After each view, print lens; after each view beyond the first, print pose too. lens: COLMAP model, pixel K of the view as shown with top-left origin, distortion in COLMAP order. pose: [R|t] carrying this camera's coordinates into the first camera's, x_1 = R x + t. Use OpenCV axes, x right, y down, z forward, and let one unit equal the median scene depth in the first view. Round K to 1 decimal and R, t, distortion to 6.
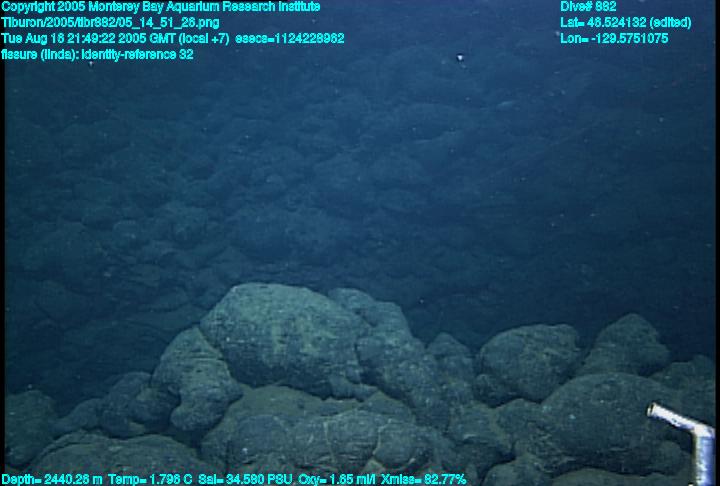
lens RADIAL K [[854.8, 0, 360.0], [0, 854.8, 243.0], [0, 0, 1]] dist [0.080444, 0.280632]
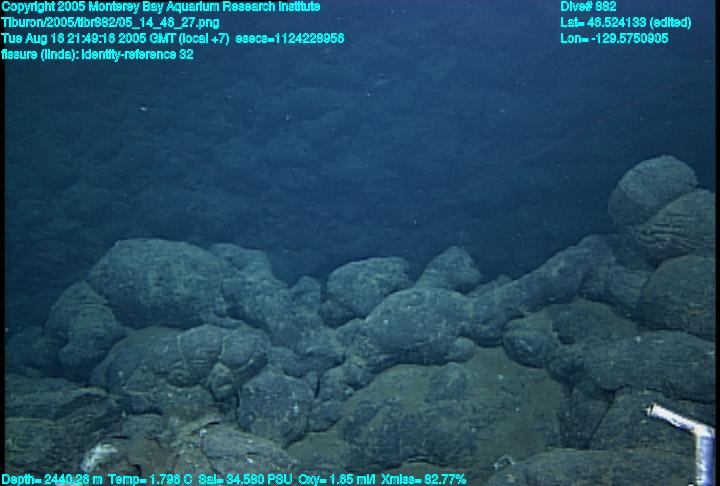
lens RADIAL K [[854.8, 0, 360.0], [0, 854.8, 243.0], [0, 0, 1]] dist [0.080444, 0.280632]
pose [[0.998112, -0.033642, 0.051396, 0.121802], [0.034373, 0.999319, -0.013420, 0.085079], [-0.050910, 0.015161, 0.998588, -0.158374]]
